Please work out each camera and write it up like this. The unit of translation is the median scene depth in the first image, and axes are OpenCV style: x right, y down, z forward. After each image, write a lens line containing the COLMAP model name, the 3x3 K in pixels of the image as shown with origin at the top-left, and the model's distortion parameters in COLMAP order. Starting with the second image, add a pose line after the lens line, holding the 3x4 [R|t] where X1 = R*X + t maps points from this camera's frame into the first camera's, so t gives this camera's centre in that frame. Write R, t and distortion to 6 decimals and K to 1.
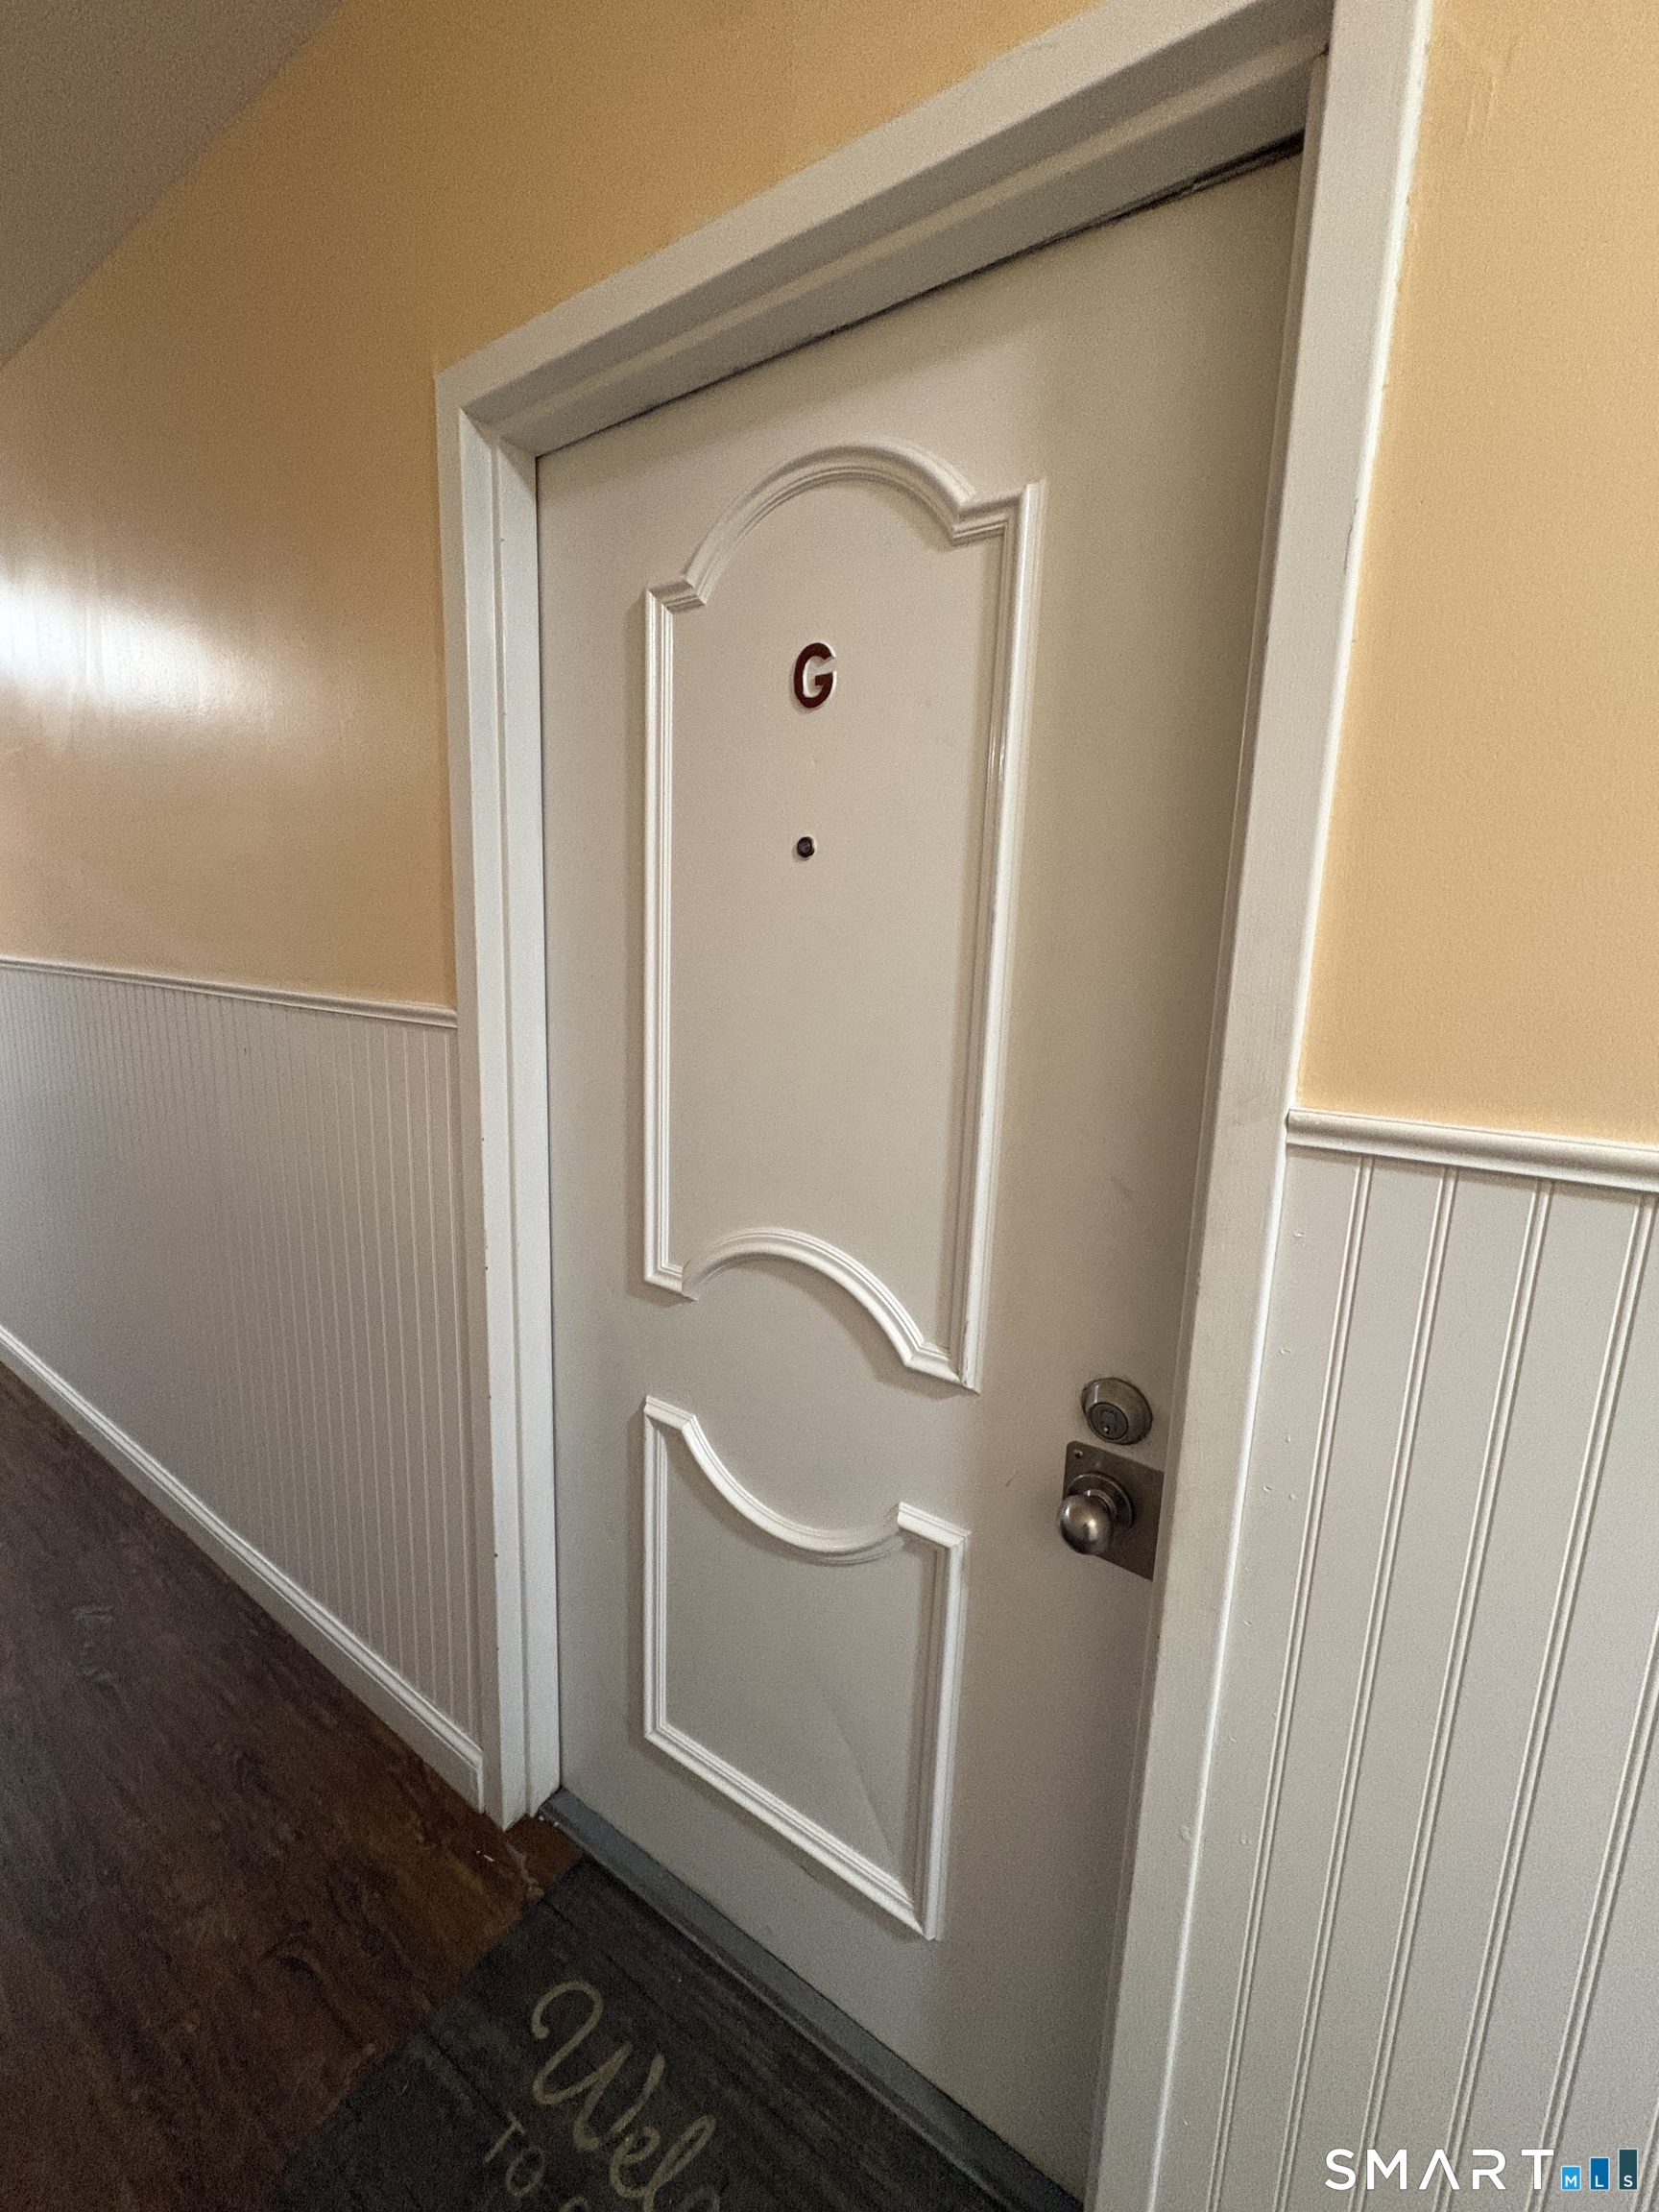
lens RADIAL K [[868.0, 0, 811.7], [0, 868.0, 1102.3], [0, 0, 1]] dist [0.001338, -0.000212]
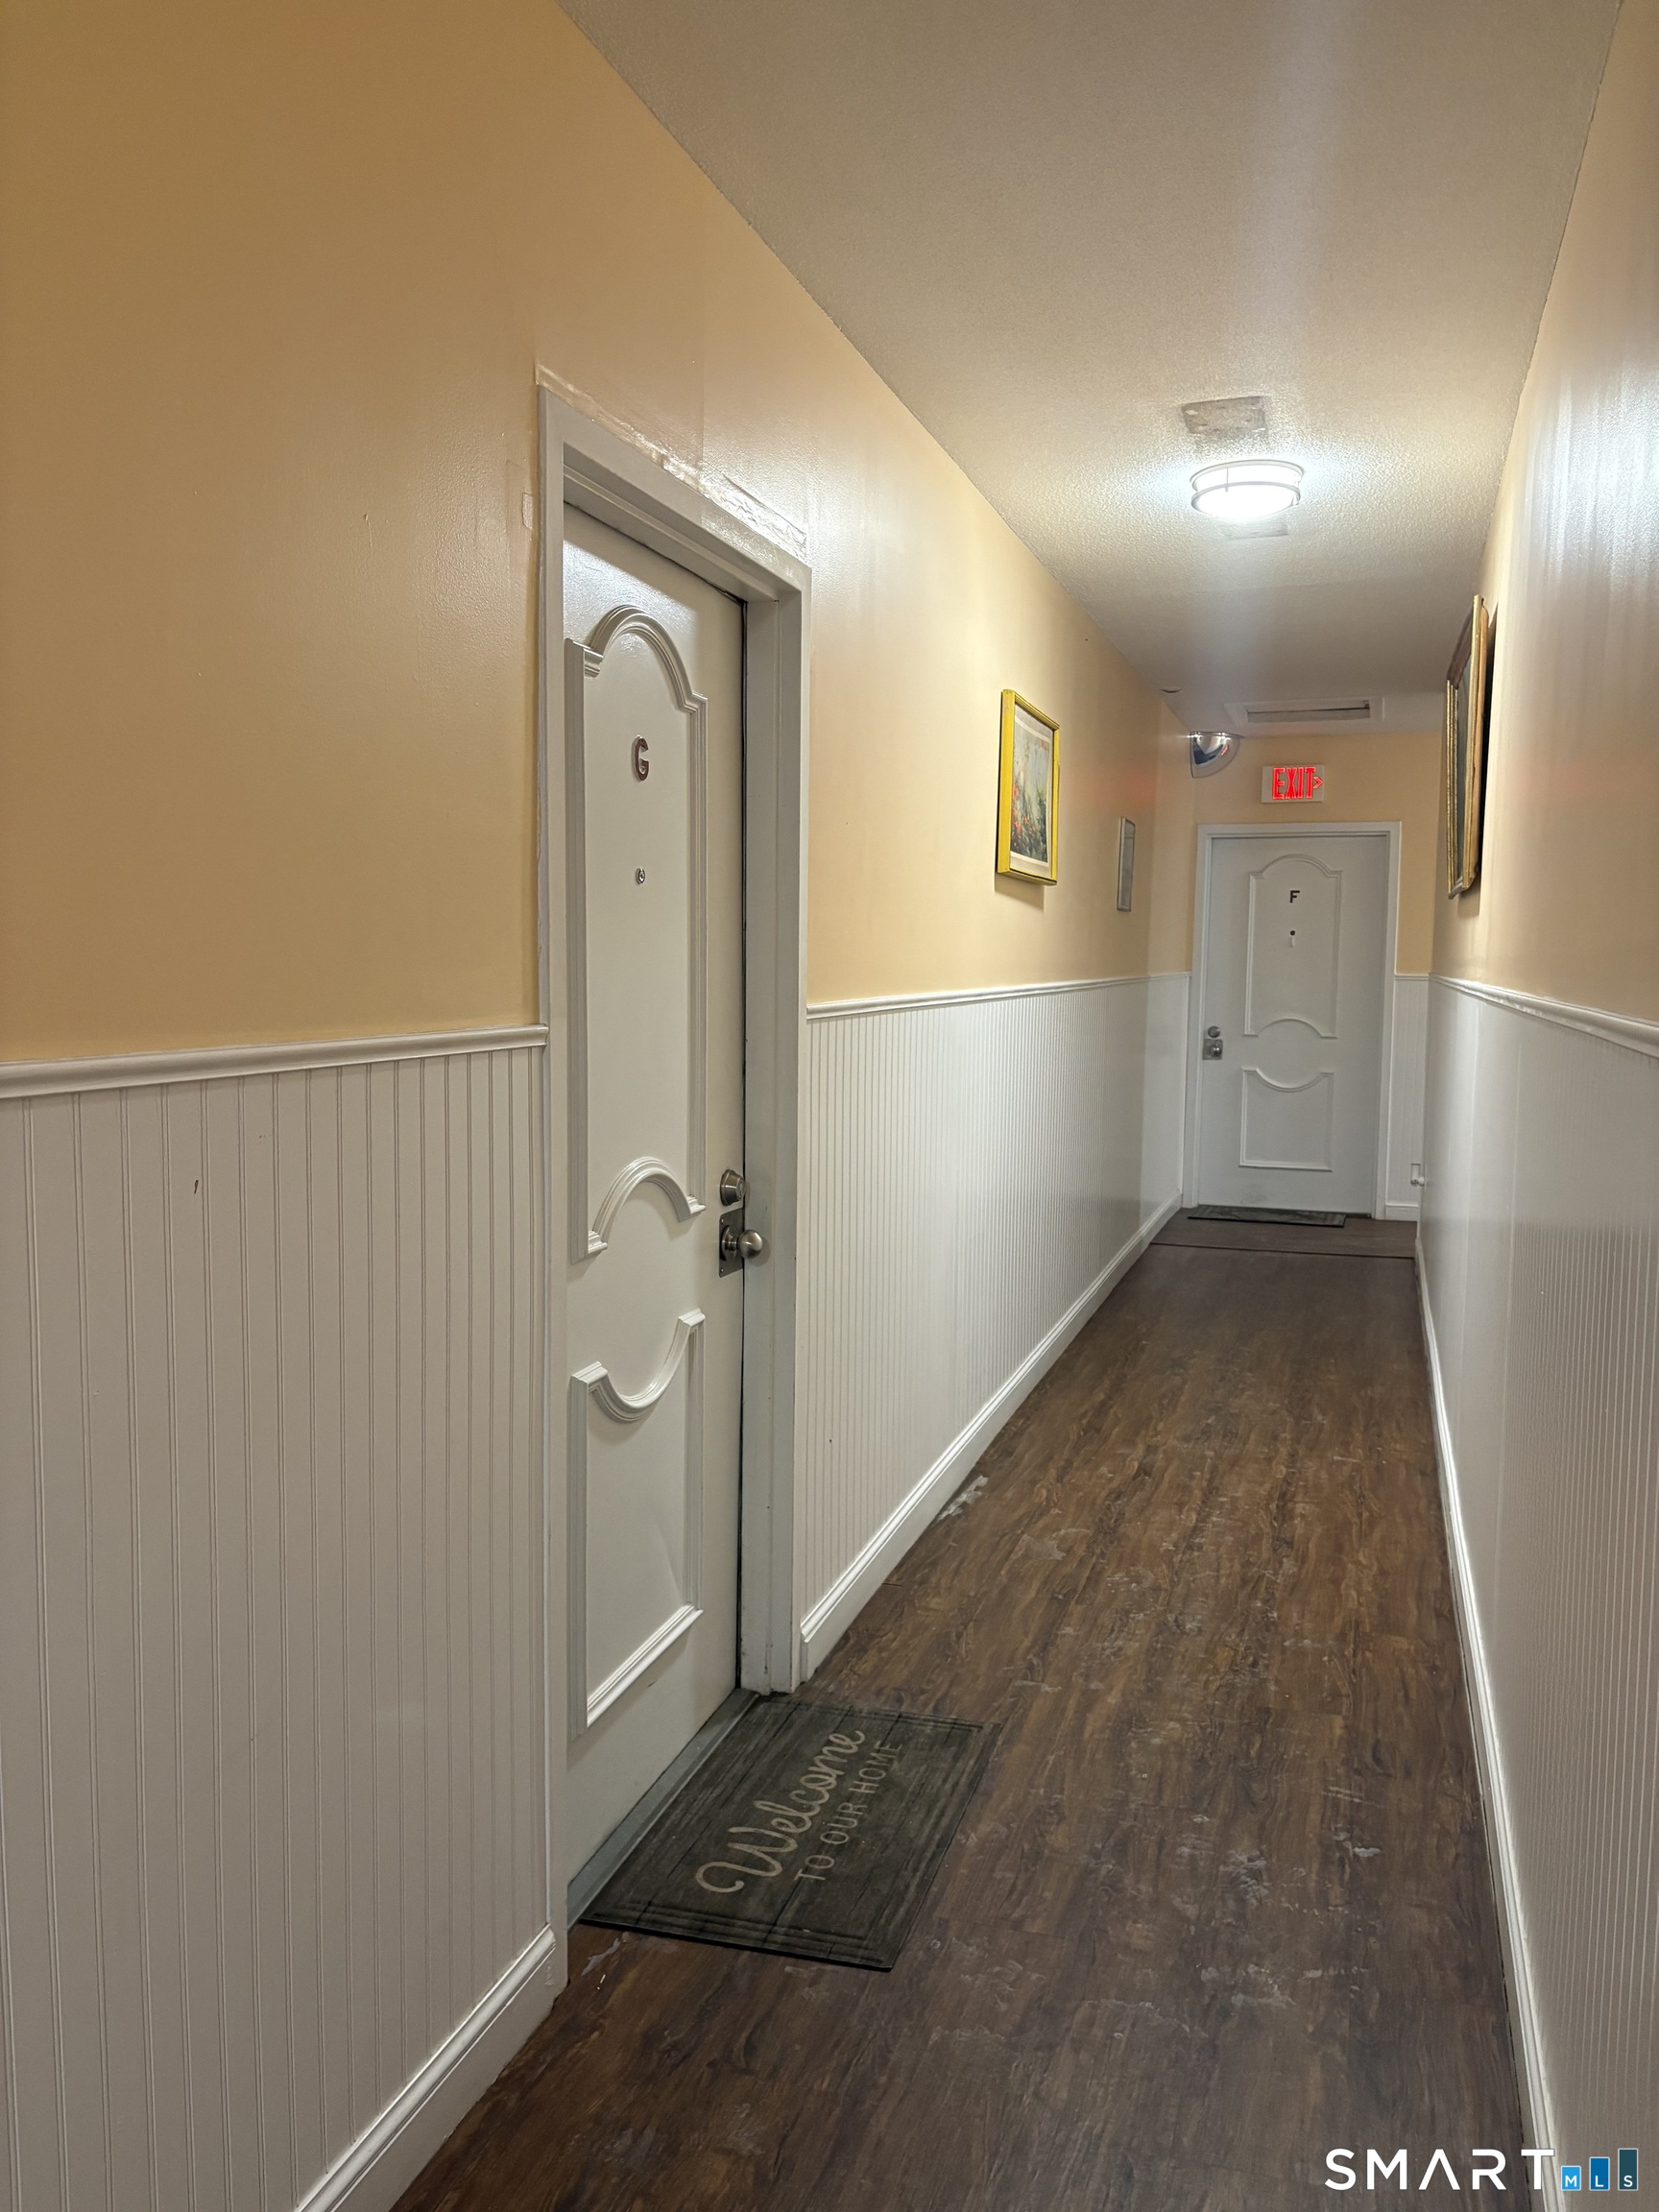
lens RADIAL K [[1703.9, 0, 813.7], [0, 1703.9, 1110.6], [0, 0, 1]] dist [0.089992, -0.003212]
pose [[-0.267218, -0.130475, 0.954762, -2.475765], [0.143784, 0.974301, 0.173388, -0.323602], [-0.952849, 0.183612, -0.241590, 1.314136]]
